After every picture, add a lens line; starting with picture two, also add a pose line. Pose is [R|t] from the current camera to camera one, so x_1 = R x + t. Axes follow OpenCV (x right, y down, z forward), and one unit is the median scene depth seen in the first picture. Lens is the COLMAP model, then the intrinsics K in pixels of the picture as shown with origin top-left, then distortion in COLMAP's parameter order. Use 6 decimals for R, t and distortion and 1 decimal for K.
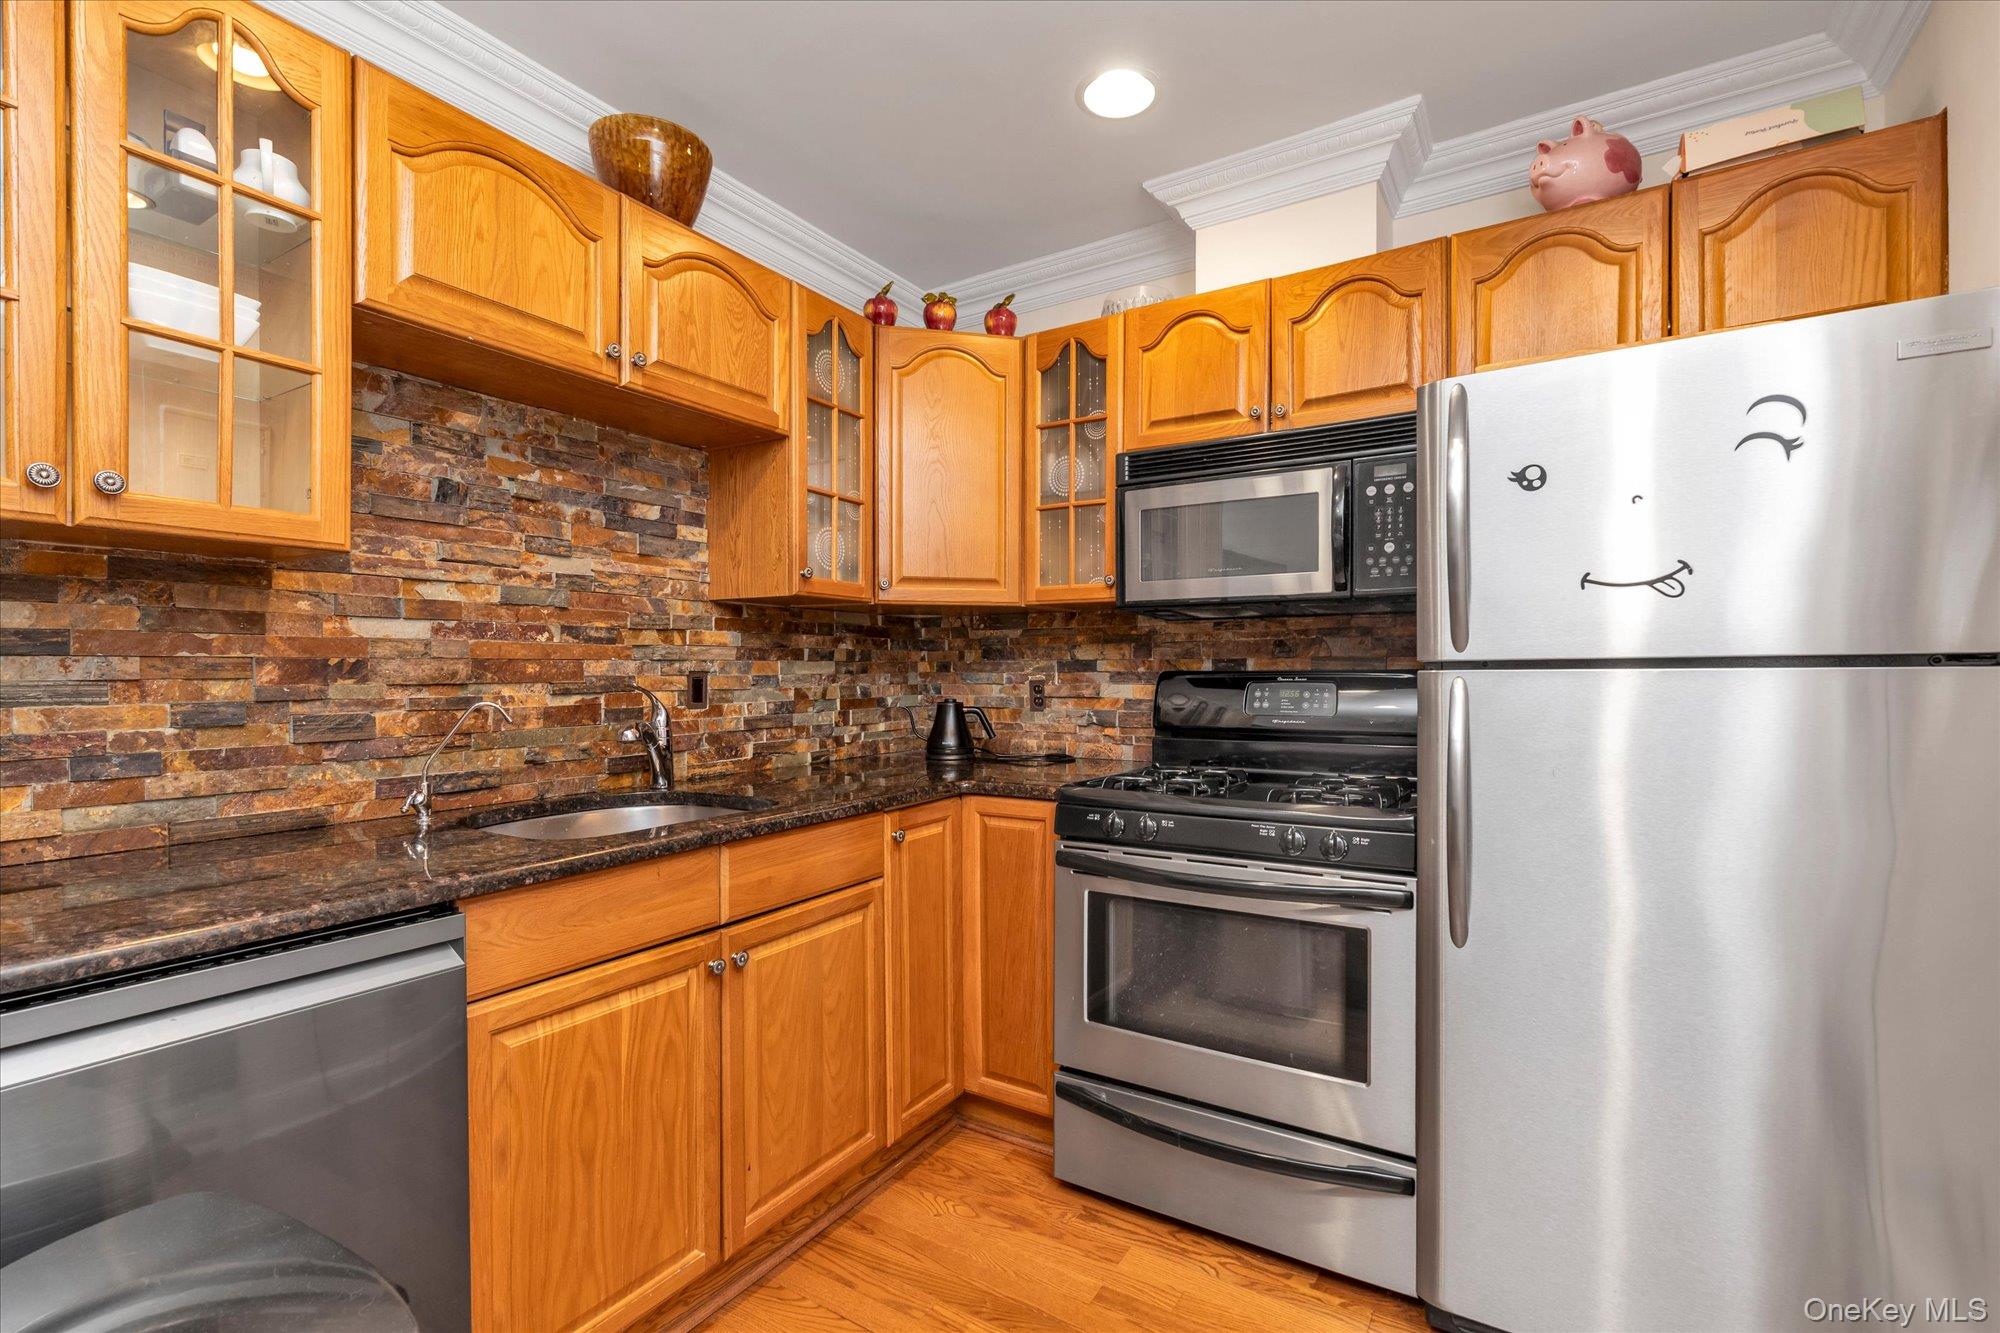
lens RADIAL K [[856.0, 0, 1016.9], [0, 856.0, 678.3], [0, 0, 1]] dist [0.005368, -0.000967]
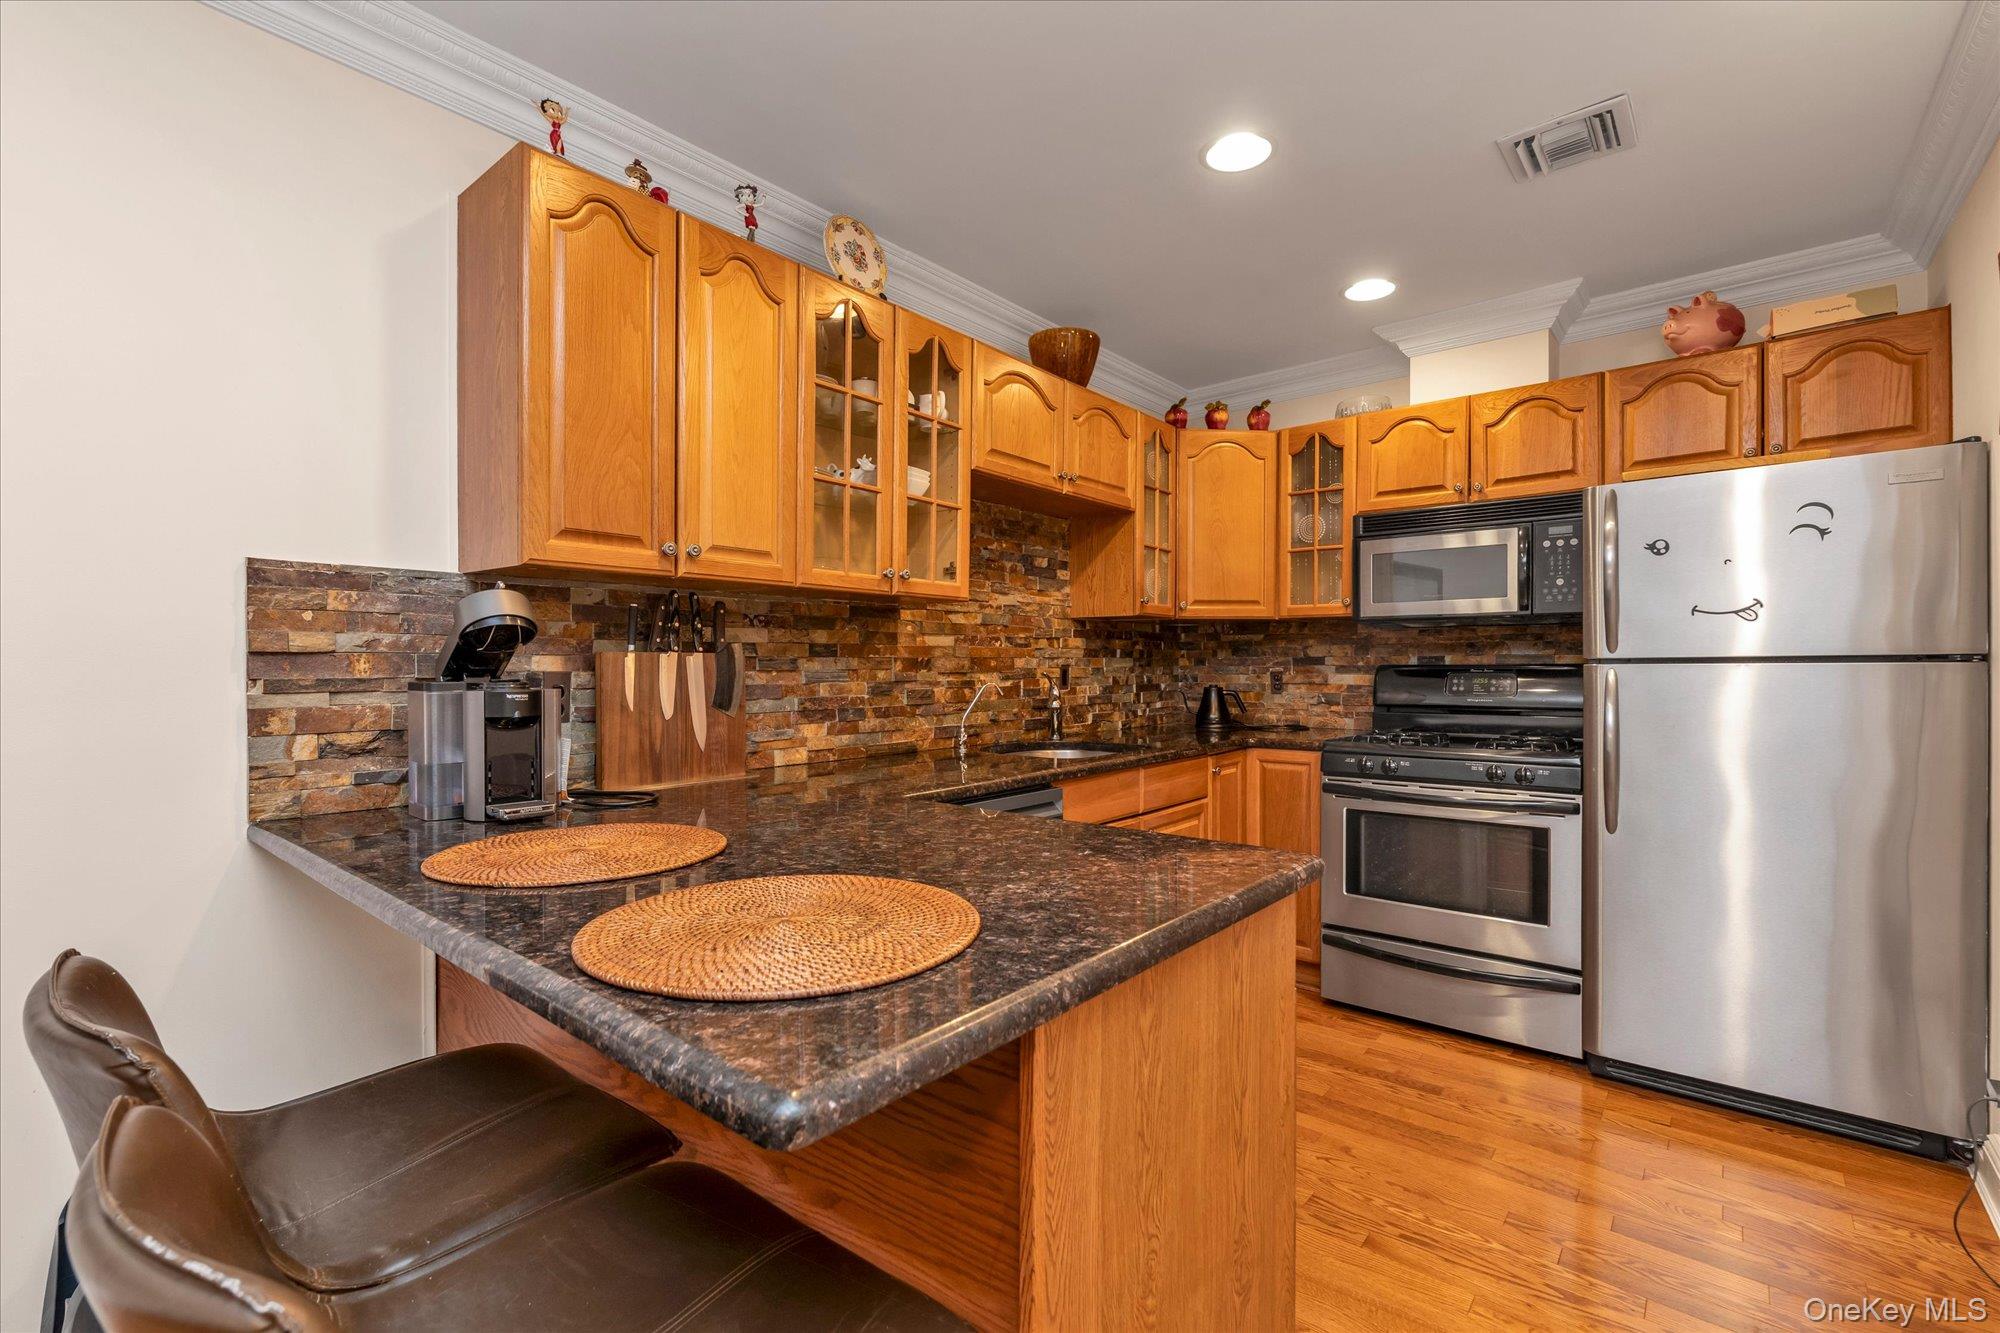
lens RADIAL K [[856.0, 0, 1004.0], [0, 856.0, 669.9], [0, 0, 1]] dist [0.005368, -0.000967]
pose [[0.990361, 0.000690, -0.138506, -0.314453], [-0.001076, 0.999996, -0.002714, 0.005499], [0.138504, 0.002836, 0.990358, -0.607868]]
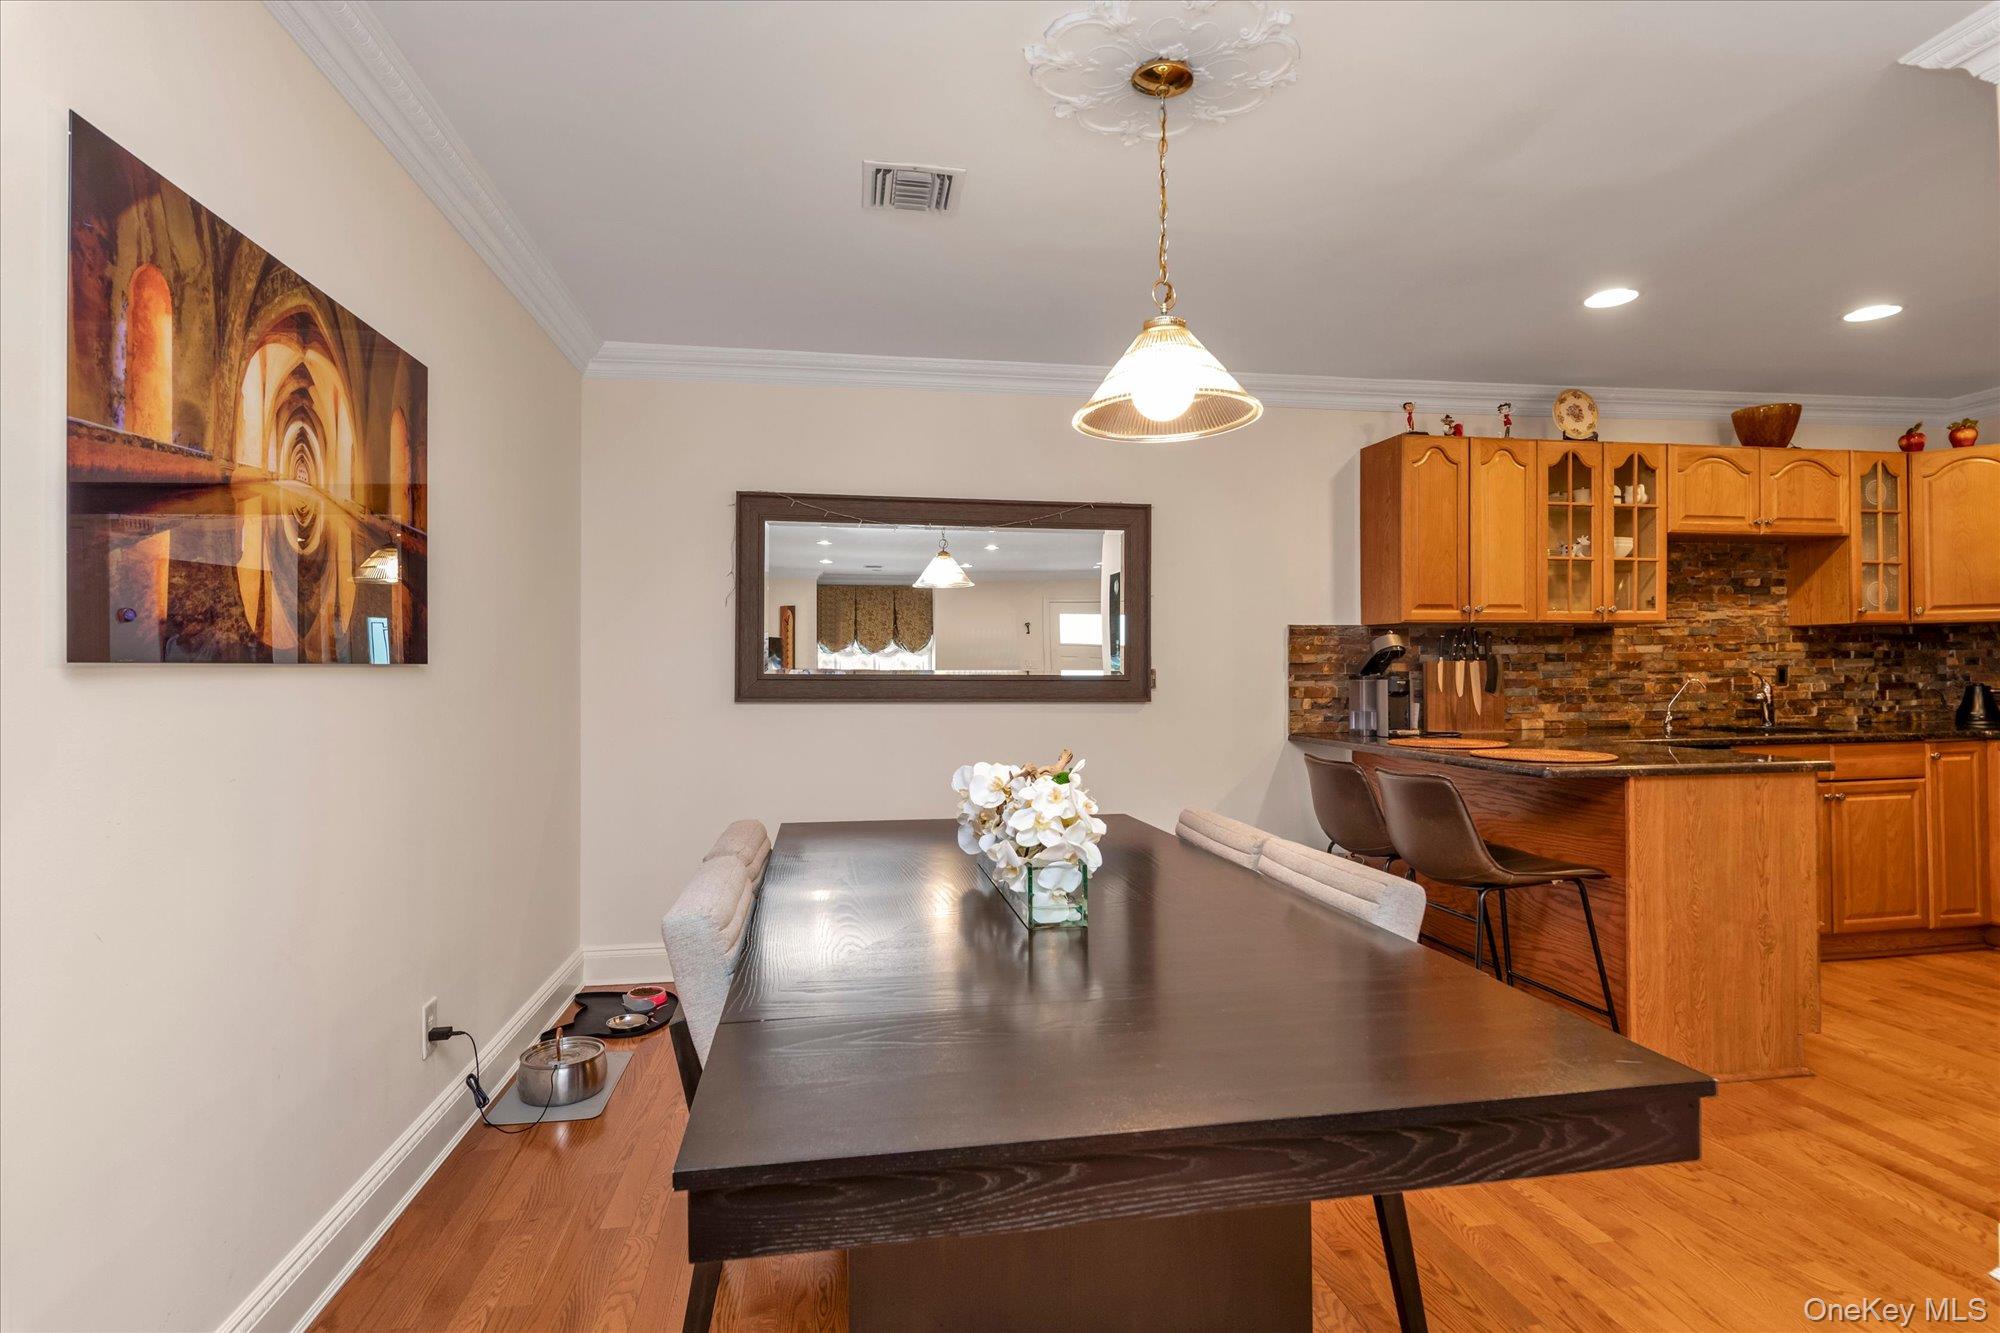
lens RADIAL K [[995.3, 0, 991.2], [0, 995.3, 659.9], [0, 0, 1]] dist [0.007270, -0.003324]
pose [[0.648291, -0.012536, -0.761289, 0.182204], [0.000332, 0.999869, -0.016183, 0.016349], [0.761392, 0.010238, 0.648211, -1.949816]]
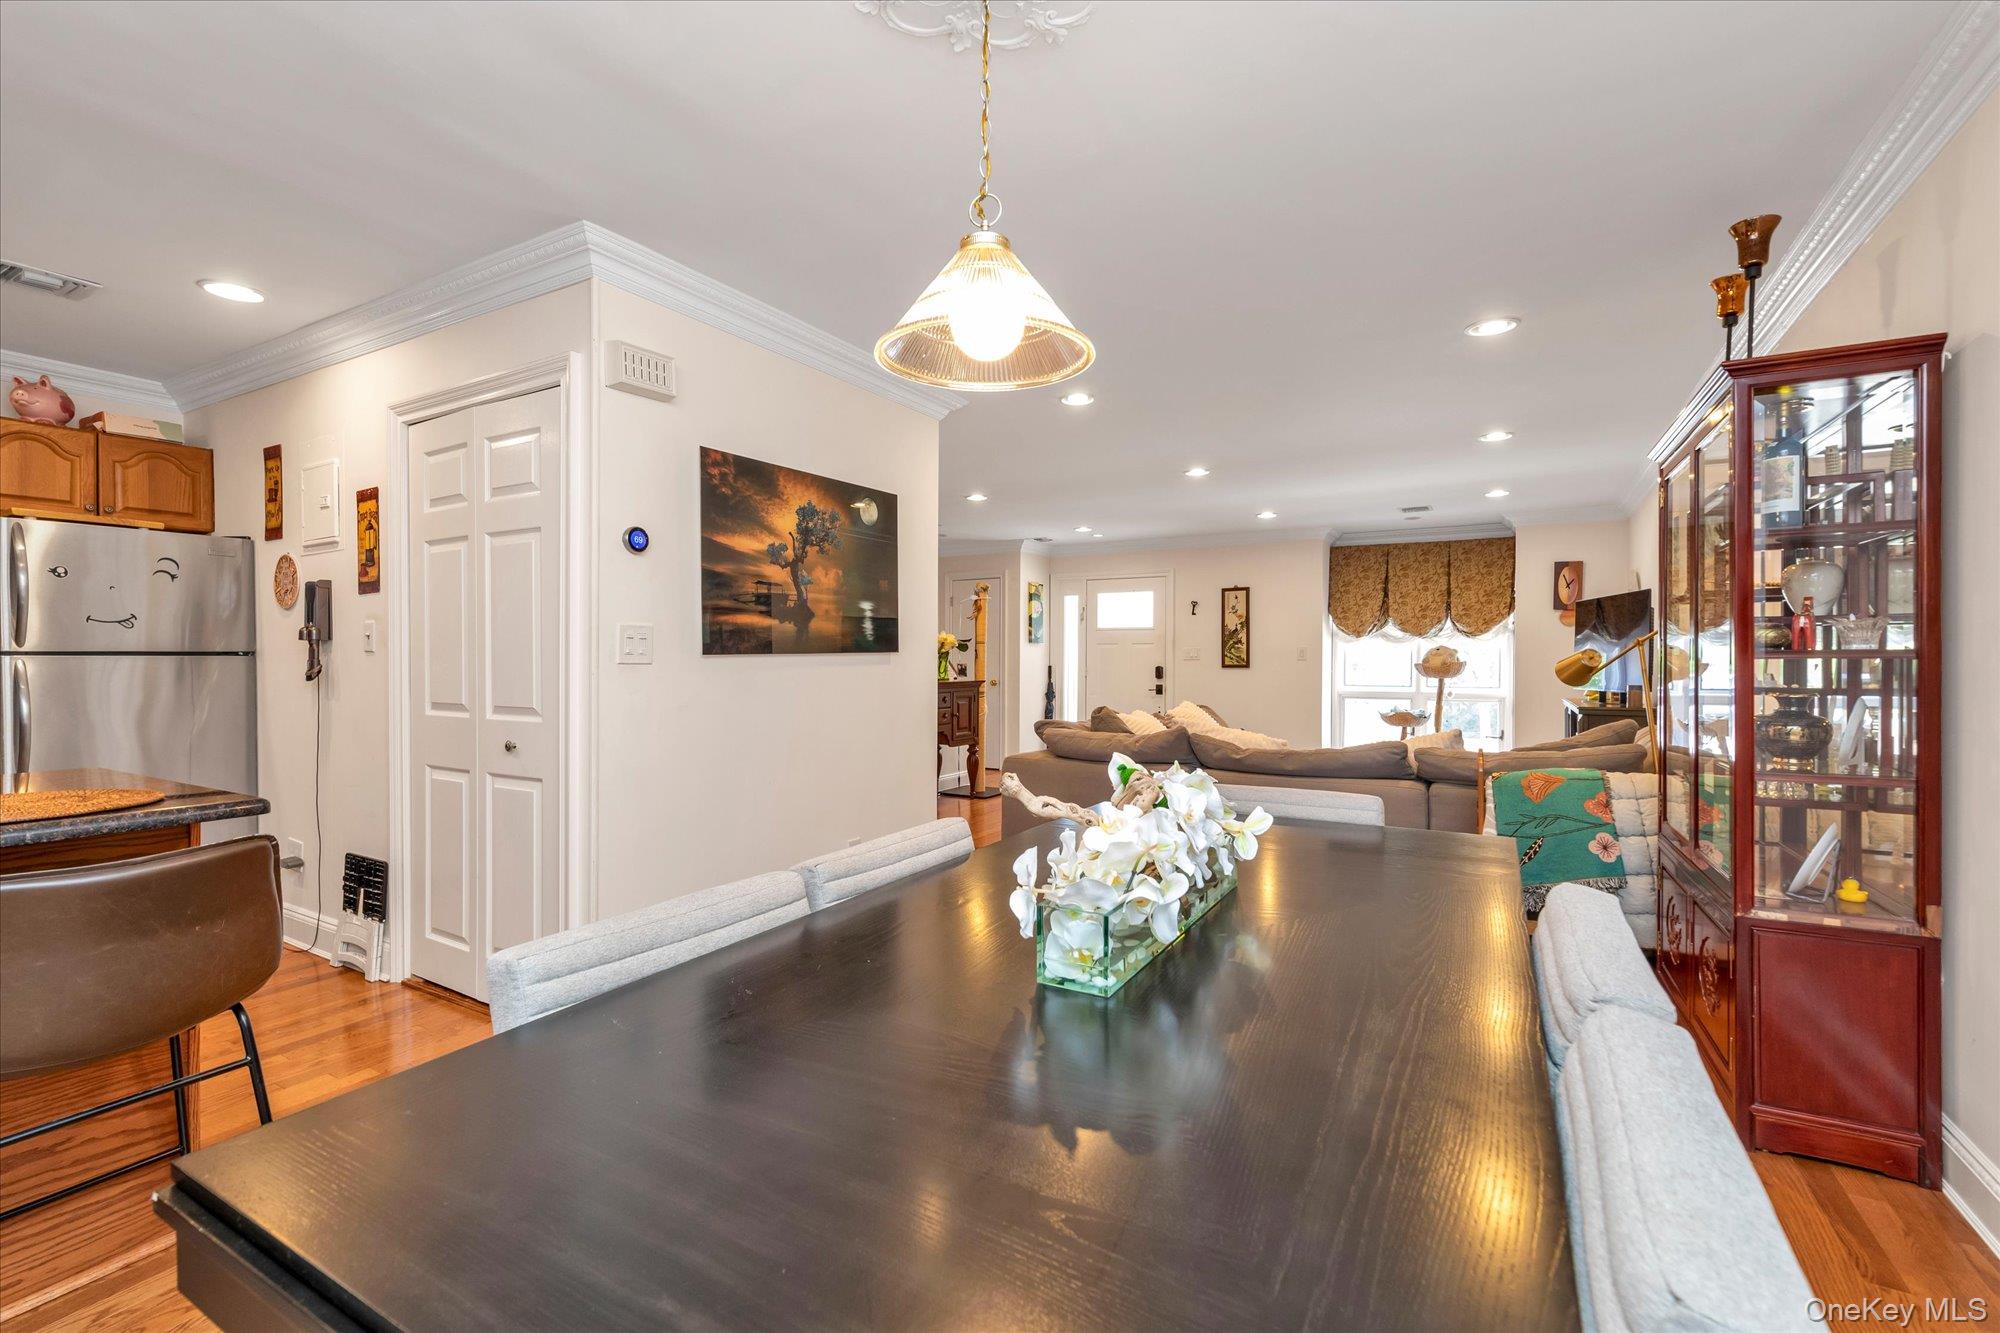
lens RADIAL K [[856.0, 0, 999.0], [0, 856.0, 679.4], [0, 0, 1]] dist [0.005368, -0.000967]
pose [[-0.047916, -0.020469, 0.998642, -1.359870], [0.007446, 0.999755, 0.020849, 0.017146], [-0.998824, 0.008435, -0.047752, -1.037038]]
